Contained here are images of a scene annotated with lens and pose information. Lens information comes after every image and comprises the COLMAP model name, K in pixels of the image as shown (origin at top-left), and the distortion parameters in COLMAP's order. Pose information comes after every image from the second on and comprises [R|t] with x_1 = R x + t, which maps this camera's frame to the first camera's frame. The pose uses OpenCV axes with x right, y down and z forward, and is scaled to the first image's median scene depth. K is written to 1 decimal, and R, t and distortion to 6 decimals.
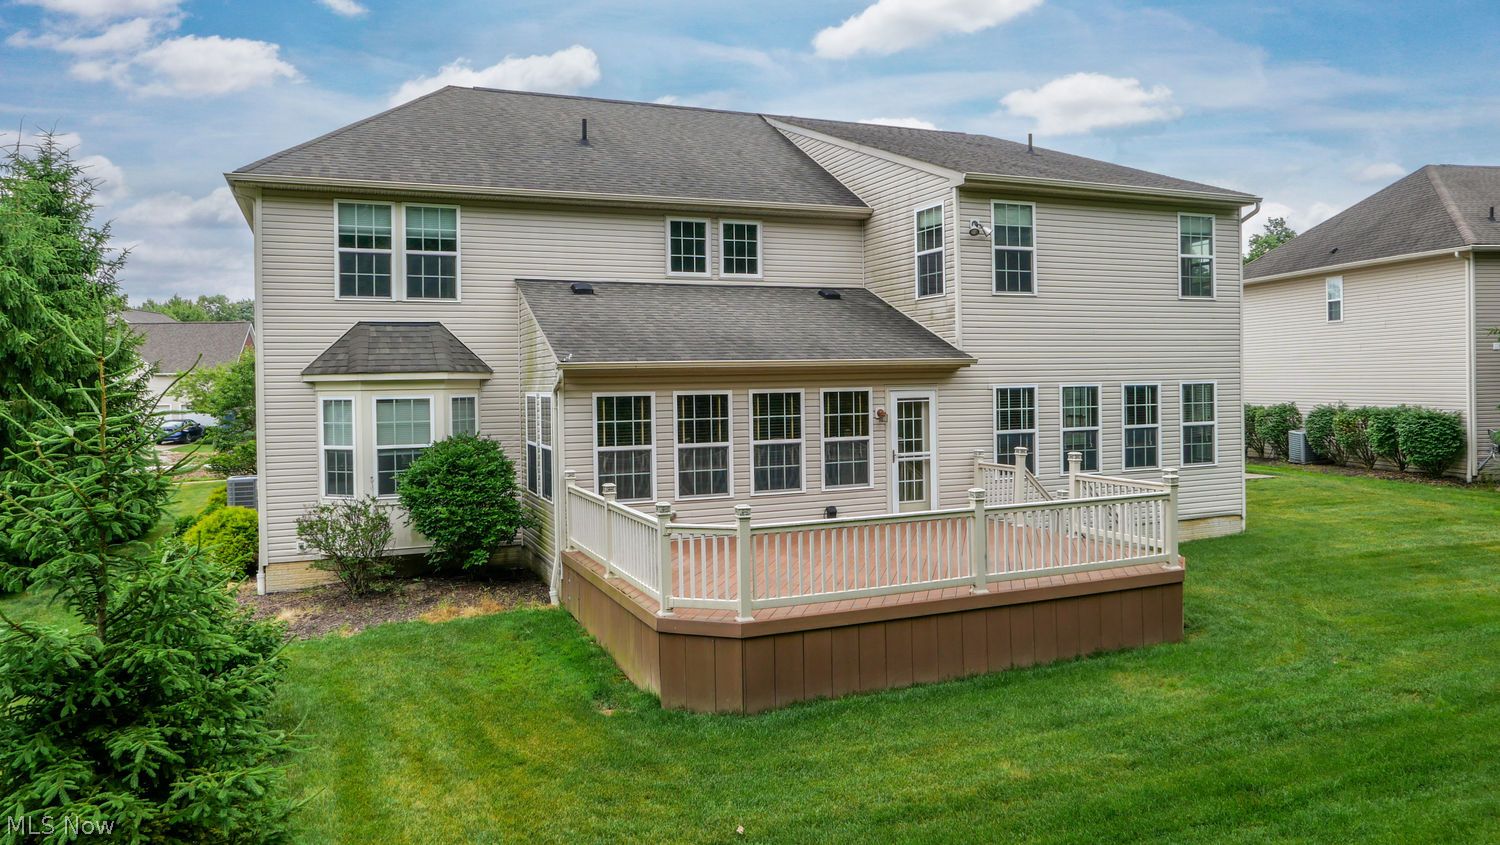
lens RADIAL K [[999.4, 0, 750.0], [0, 999.4, 422.5], [0, 0, 1]] dist [-0.020367, 0.002070]
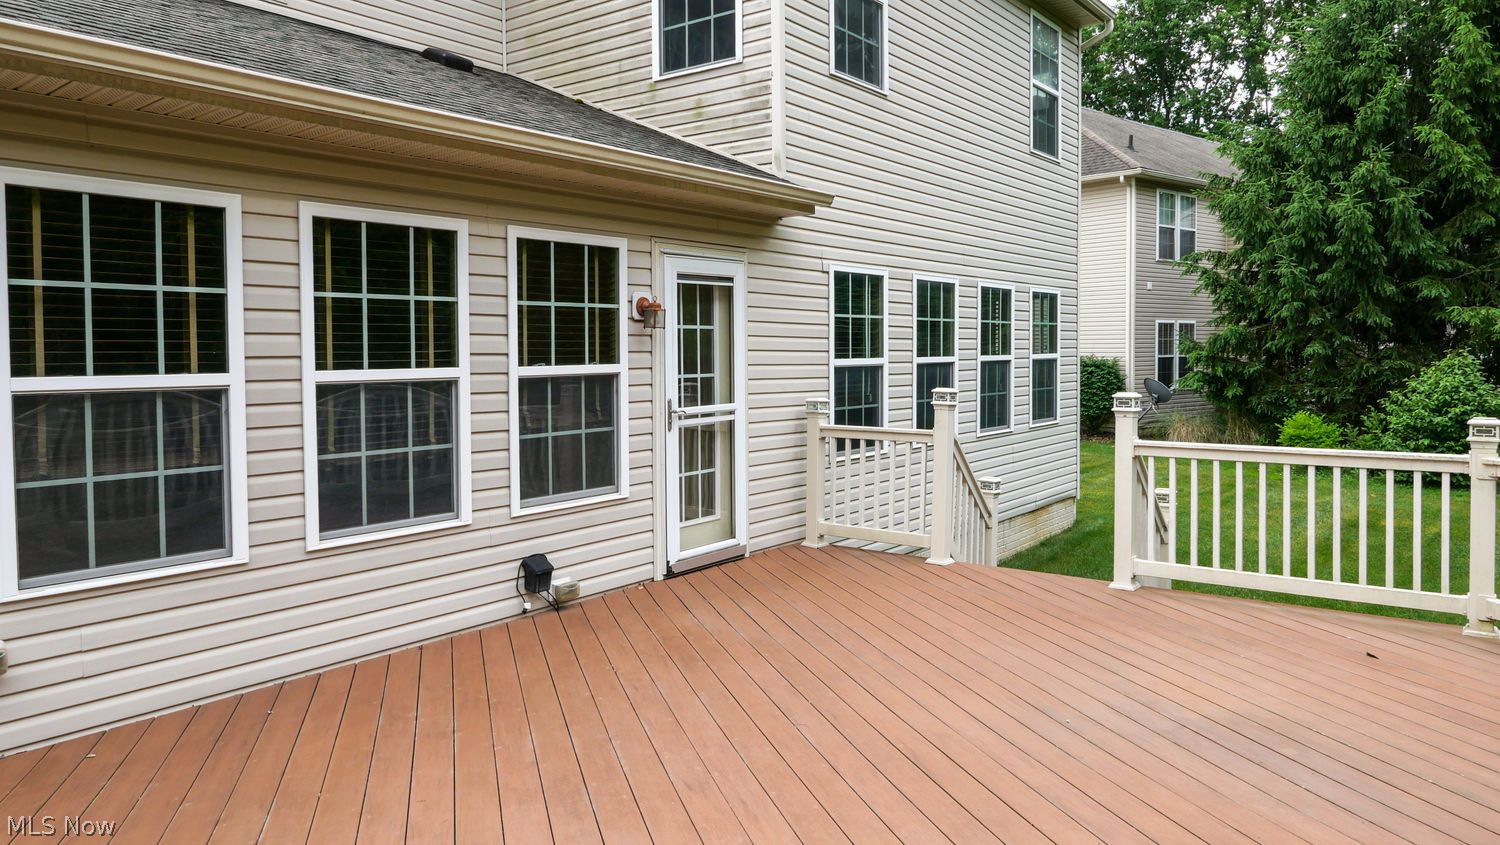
lens RADIAL K [[1008.8, 0, 746.3], [0, 1008.8, 391.0], [0, 0, 1]] dist [-0.020457, 0.005356]
pose [[0.867773, -0.009028, 0.496879, -0.033428], [0.010954, 0.999940, -0.000962, 0.024919], [-0.496840, 0.006278, 0.867819, 0.630734]]
